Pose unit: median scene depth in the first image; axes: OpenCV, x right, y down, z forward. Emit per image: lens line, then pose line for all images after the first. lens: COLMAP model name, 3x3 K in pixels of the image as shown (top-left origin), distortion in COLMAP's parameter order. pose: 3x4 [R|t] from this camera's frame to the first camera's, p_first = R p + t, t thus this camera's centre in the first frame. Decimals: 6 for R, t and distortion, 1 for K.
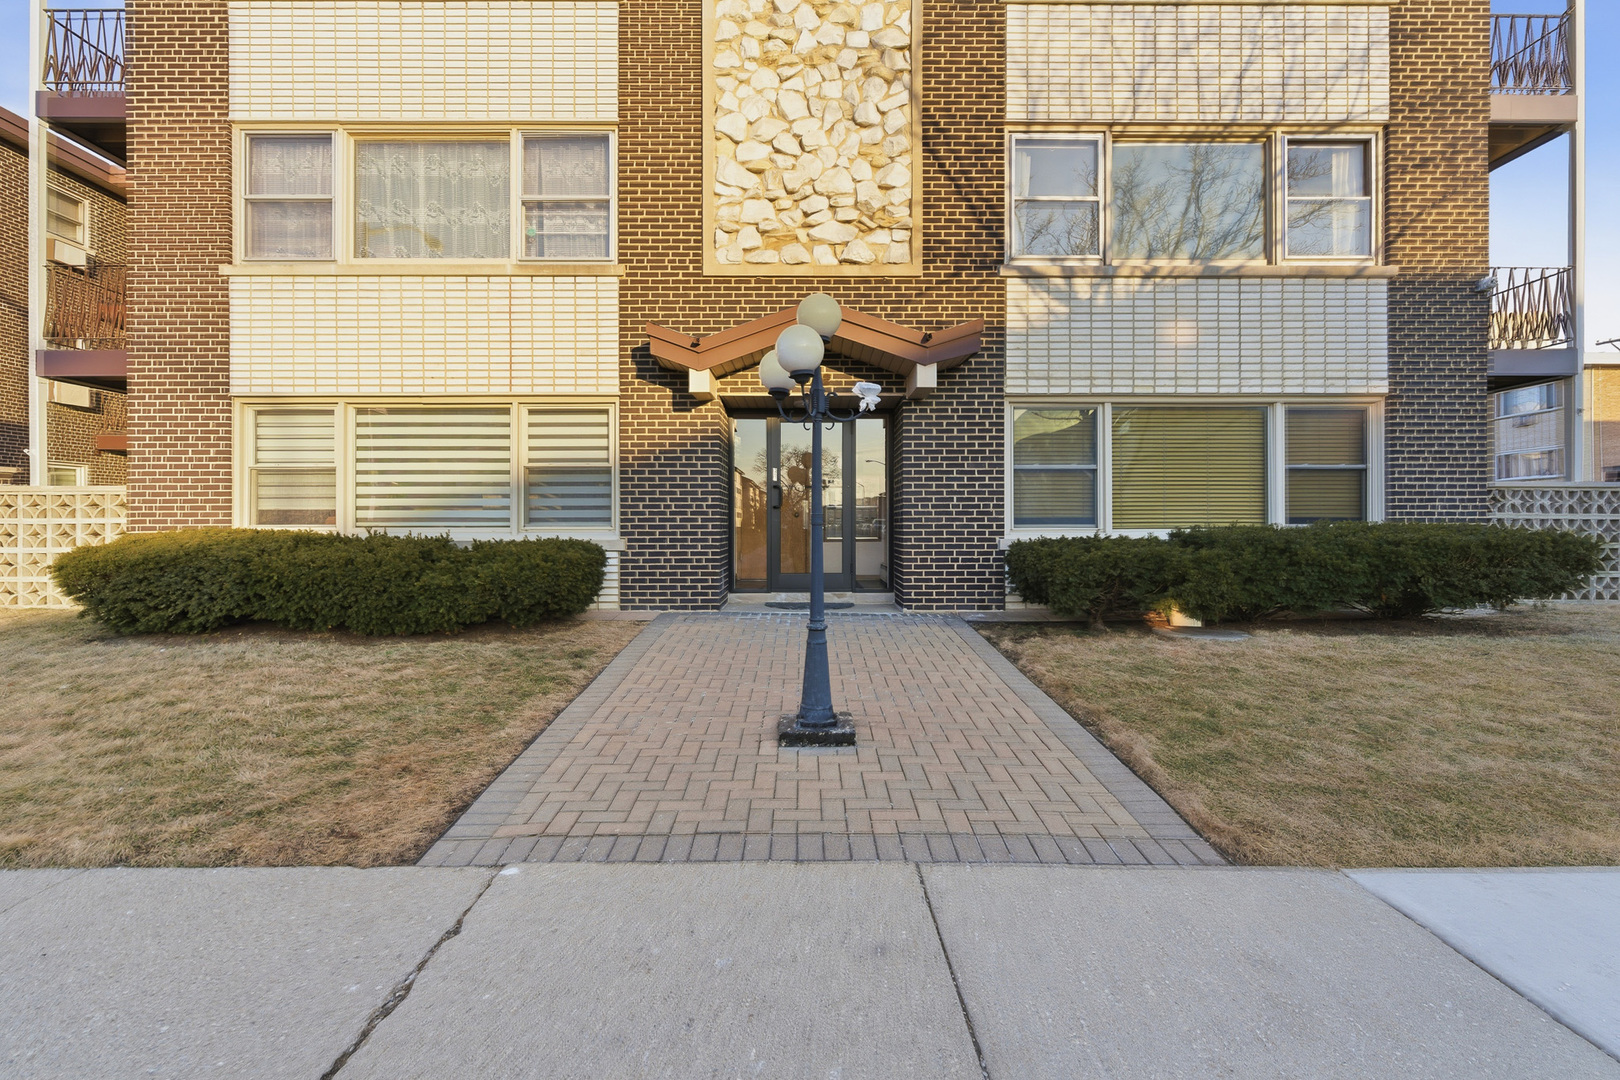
lens RADIAL K [[664.5, 0, 805.7], [0, 664.5, 505.2], [0, 0, 1]] dist [0.002558, -0.000761]
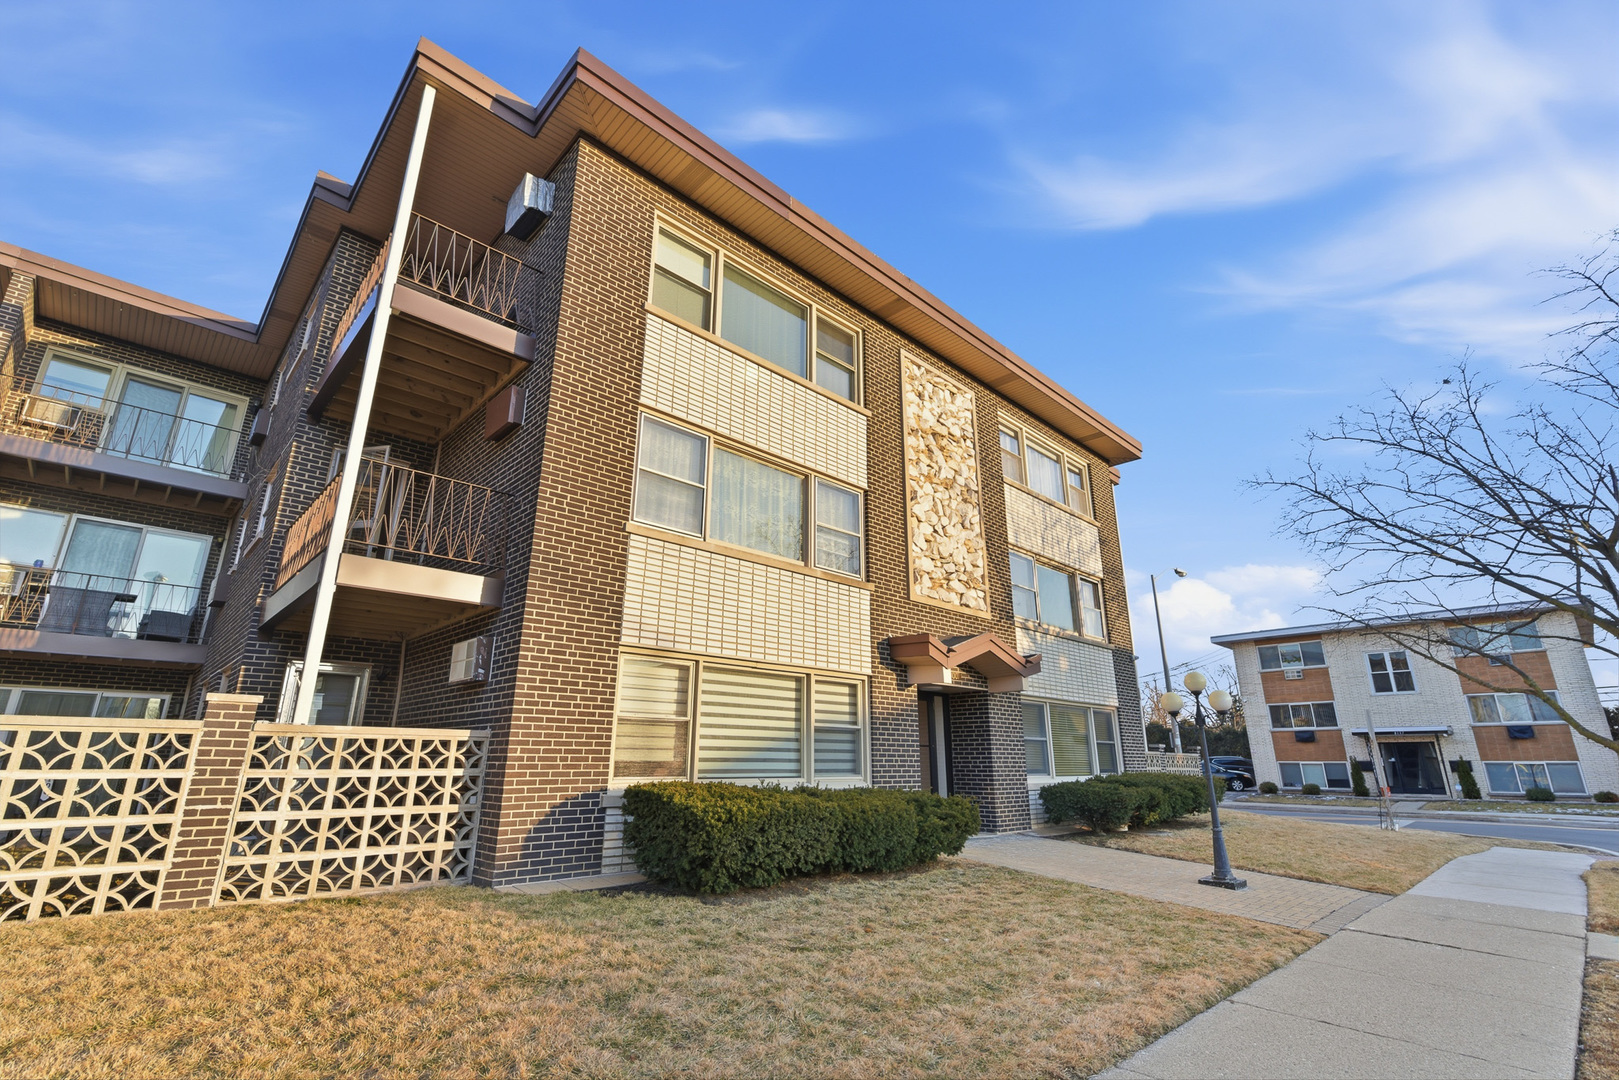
lens RADIAL K [[742.4, 0, 805.2], [0, 742.4, 524.1], [0, 0, 1]] dist [0.003250, -0.002575]
pose [[0.719372, 0.218479, 0.659372, -1.469999], [-0.008186, 0.951849, -0.306459, 0.008235], [-0.694577, 0.215061, 0.686522, -0.028600]]
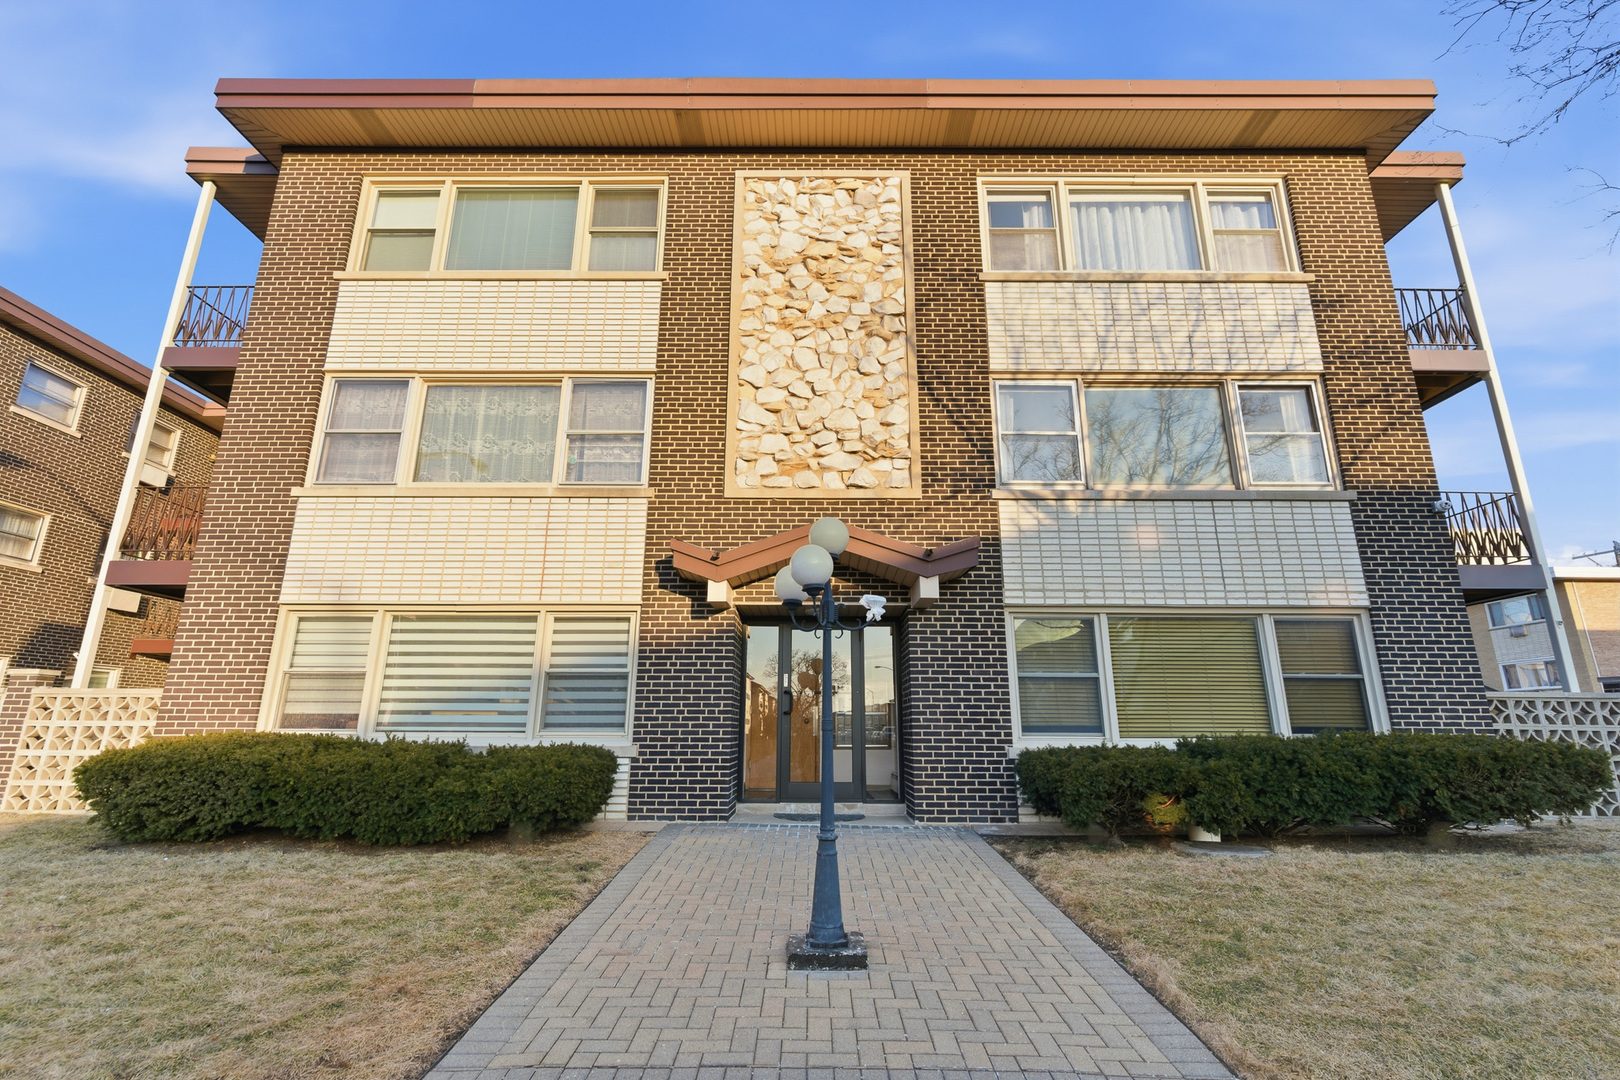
lens RADIAL K [[664.5, 0, 808.6], [0, 664.5, 550.7], [0, 0, 1]] dist [0.002558, -0.000761]
pose [[0.999942, 0.003203, -0.010279, -0.001657], [-0.005535, 0.971823, -0.235649, 0.000401], [0.009234, 0.235692, 0.971784, -0.052735]]
